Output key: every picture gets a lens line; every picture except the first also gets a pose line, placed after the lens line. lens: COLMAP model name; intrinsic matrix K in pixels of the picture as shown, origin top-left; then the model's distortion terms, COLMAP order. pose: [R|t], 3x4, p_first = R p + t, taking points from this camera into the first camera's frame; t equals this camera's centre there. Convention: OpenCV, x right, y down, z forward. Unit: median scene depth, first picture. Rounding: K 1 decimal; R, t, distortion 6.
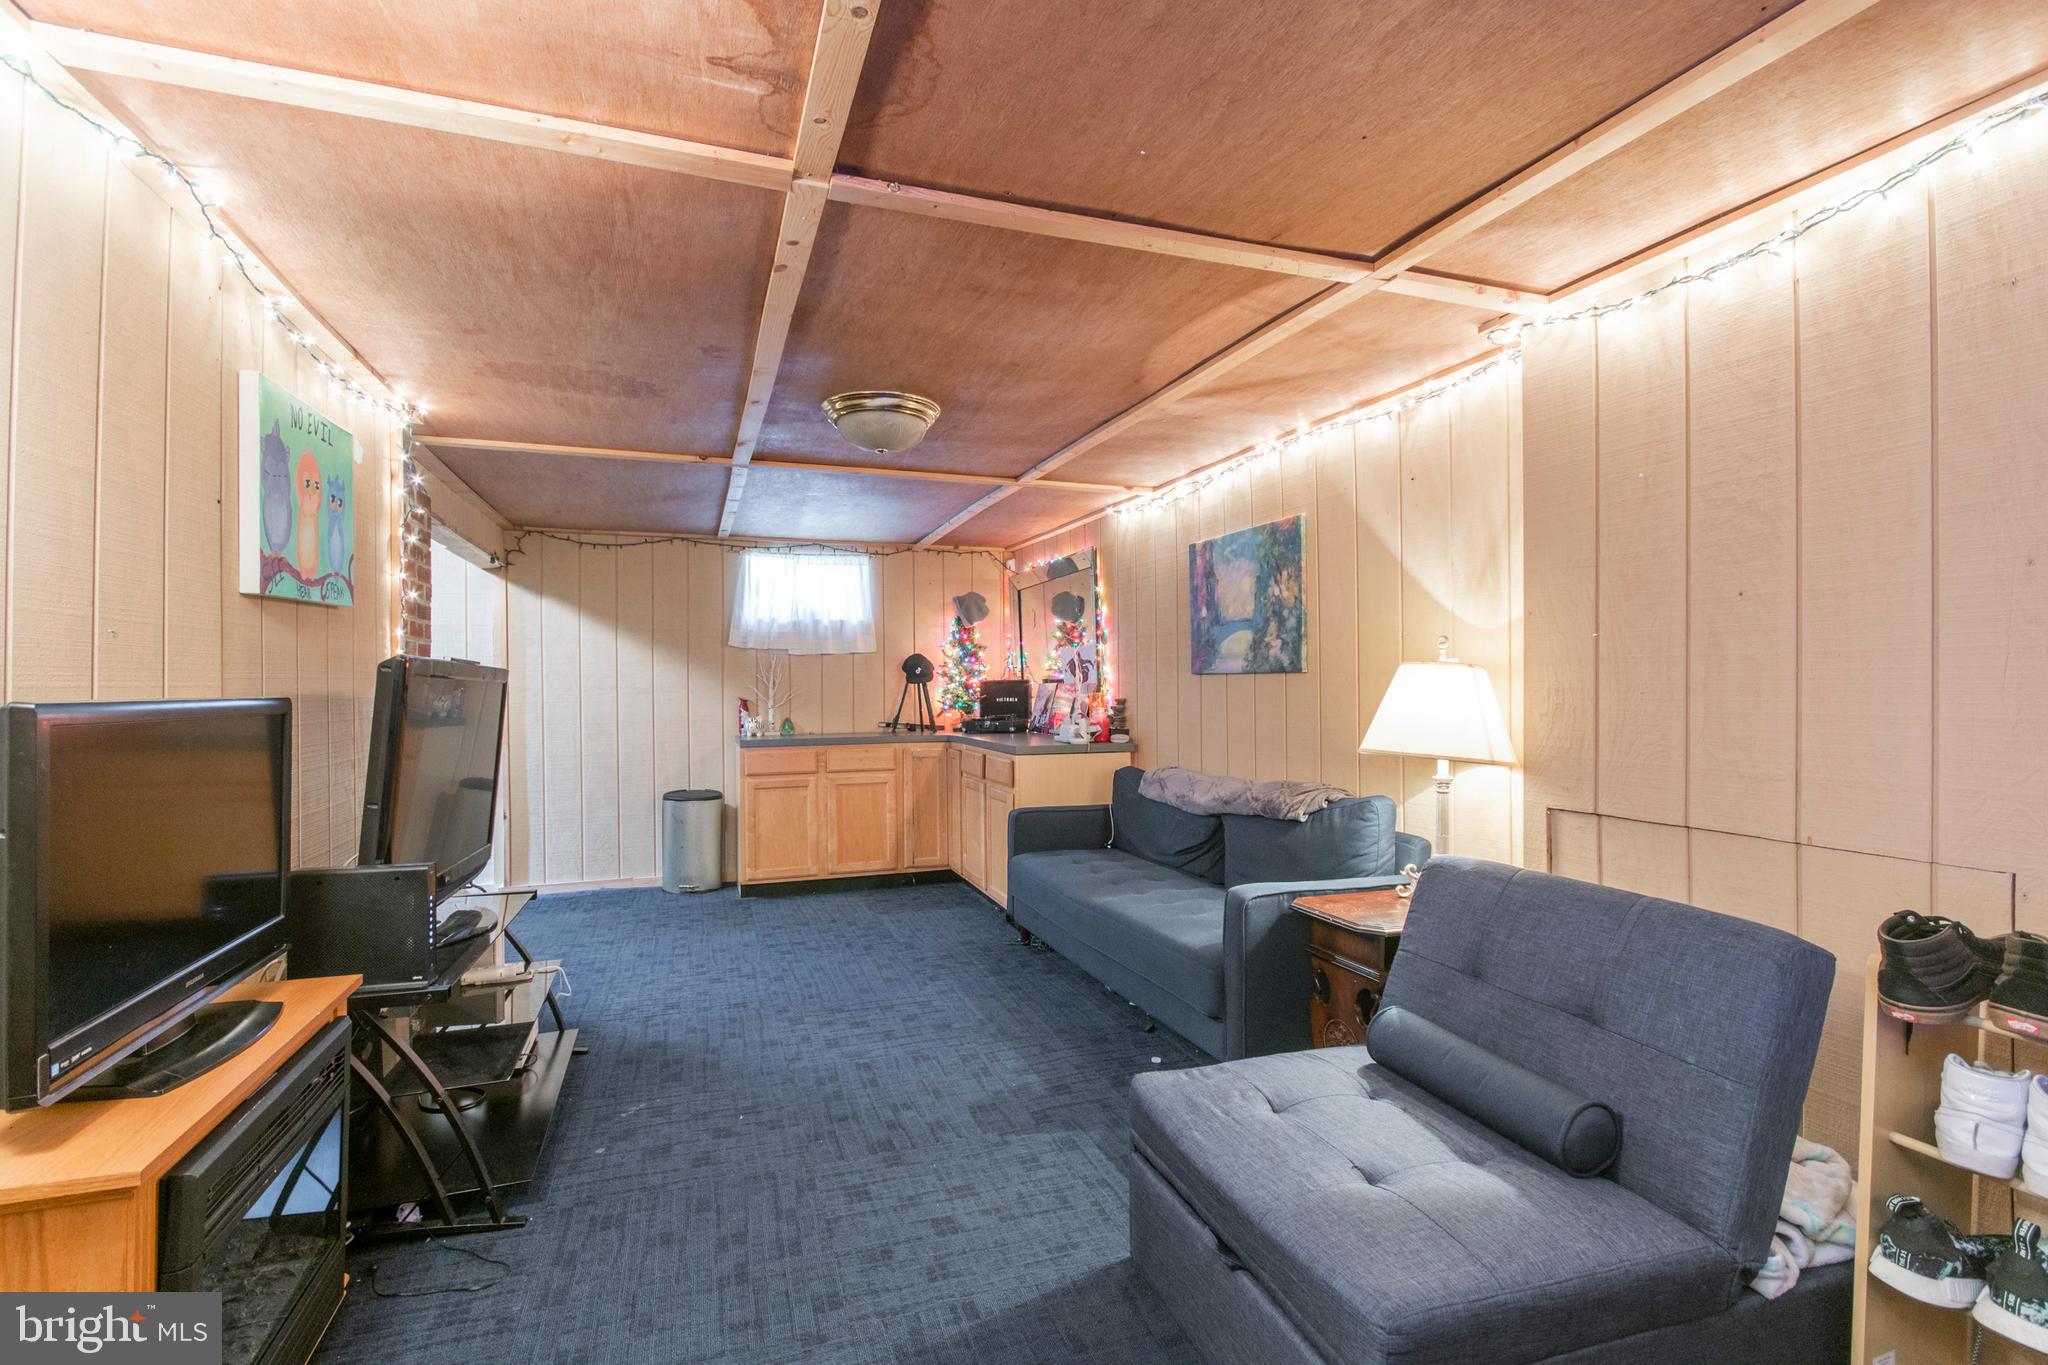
lens RADIAL K [[894.2, 0, 966.8], [0, 894.2, 687.6], [0, 0, 1]] dist [-0.002249, -0.000270]
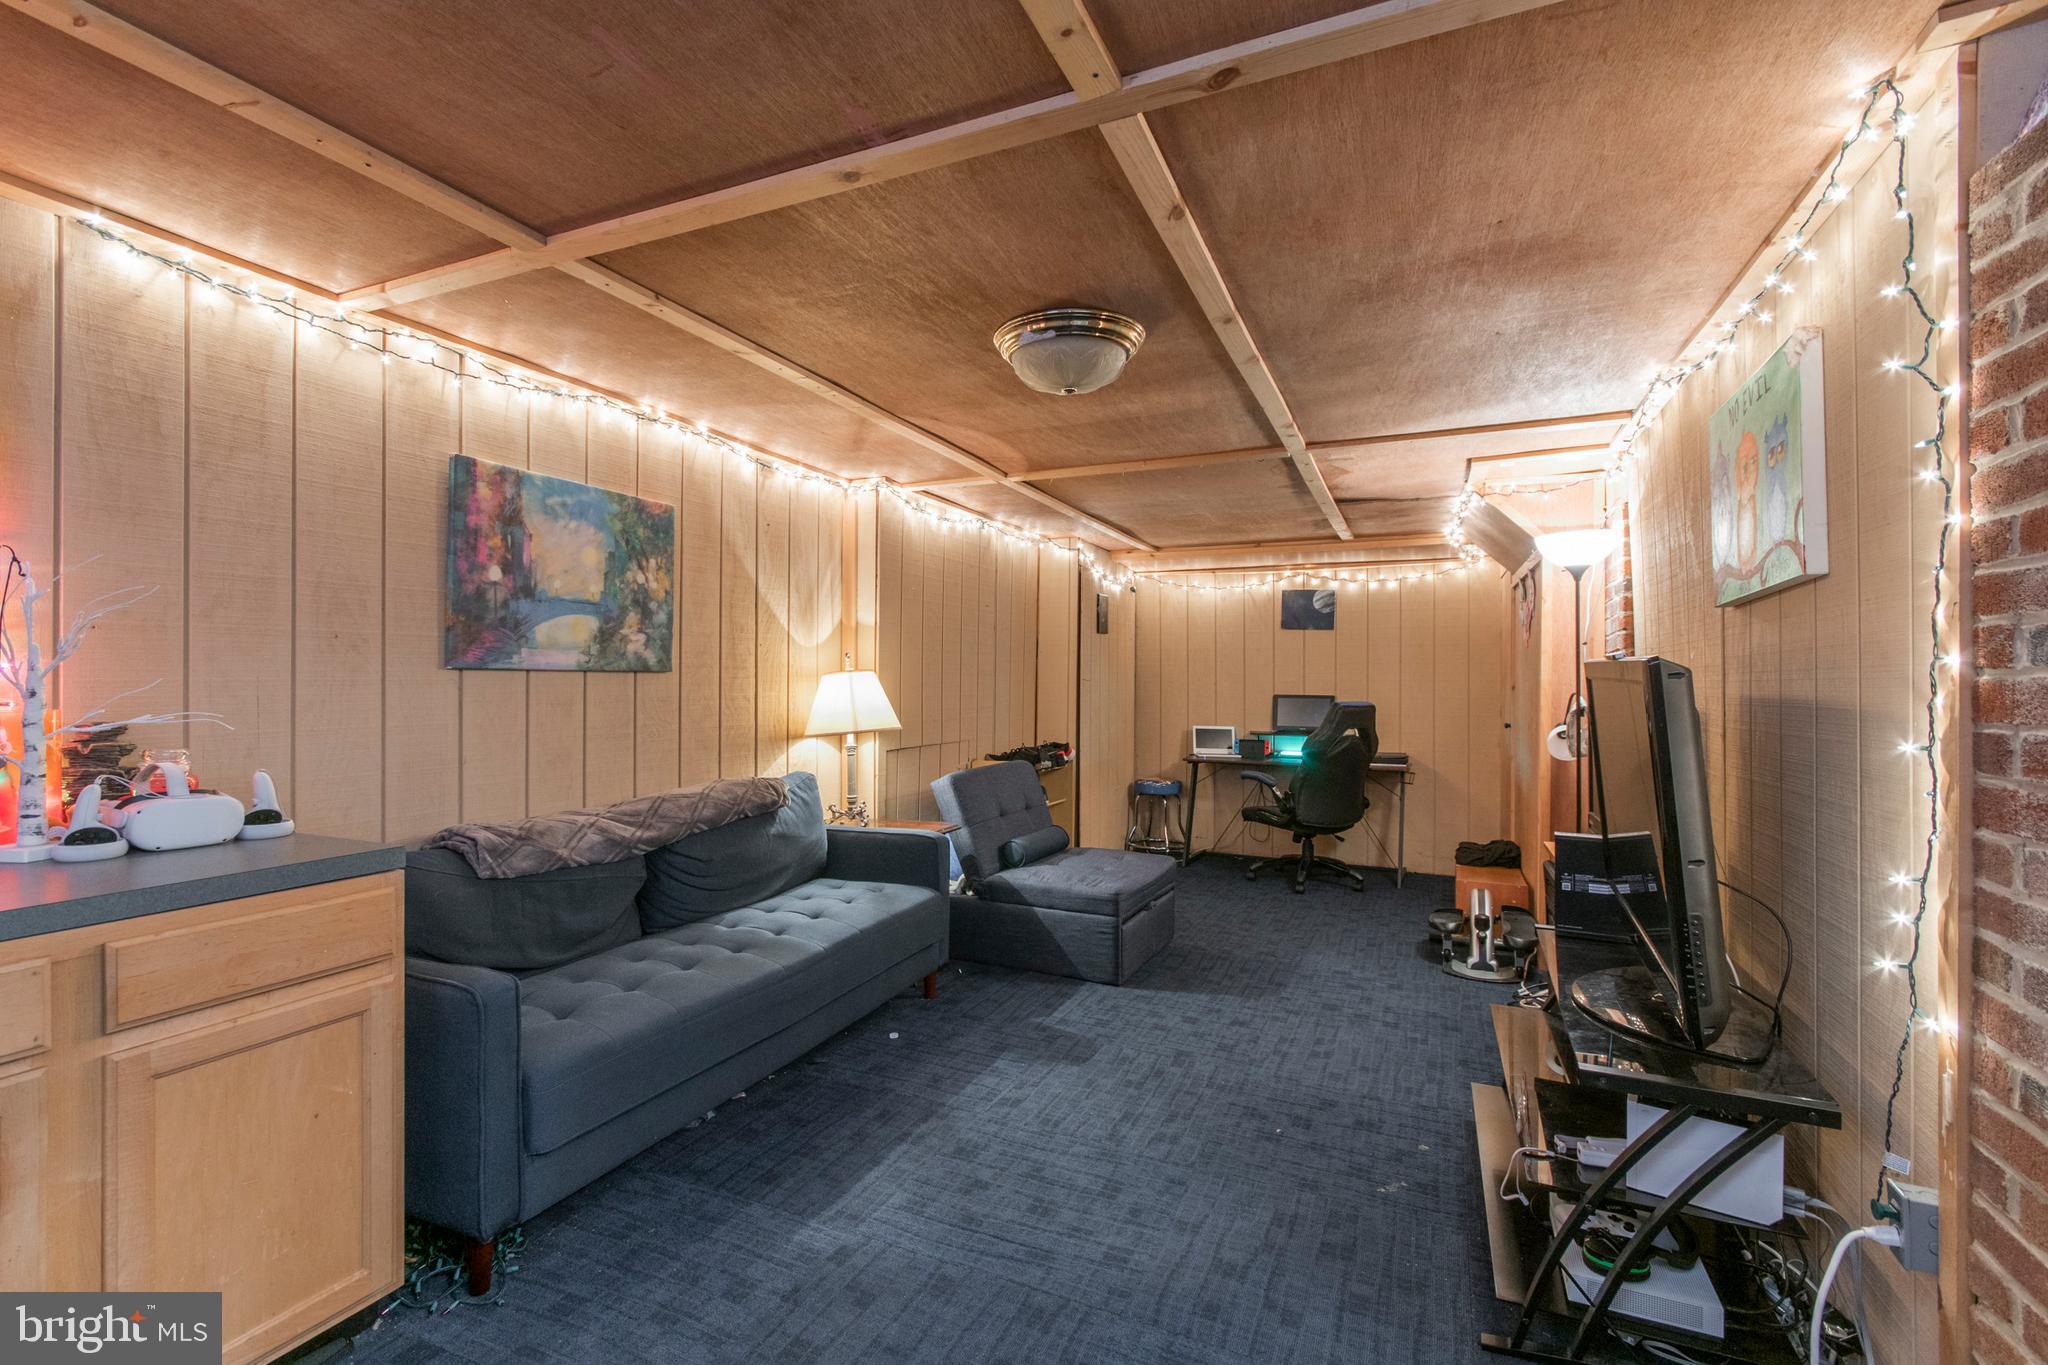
lens RADIAL K [[888.7, 0, 1019.5], [0, 888.7, 672.0], [0, 0, 1]] dist [0.003334, 0.000537]
pose [[-0.742341, 0.008780, 0.669965, -0.506137], [0.003235, 0.999949, -0.009520, -0.006859], [-0.670014, -0.004900, -0.742332, 1.388052]]
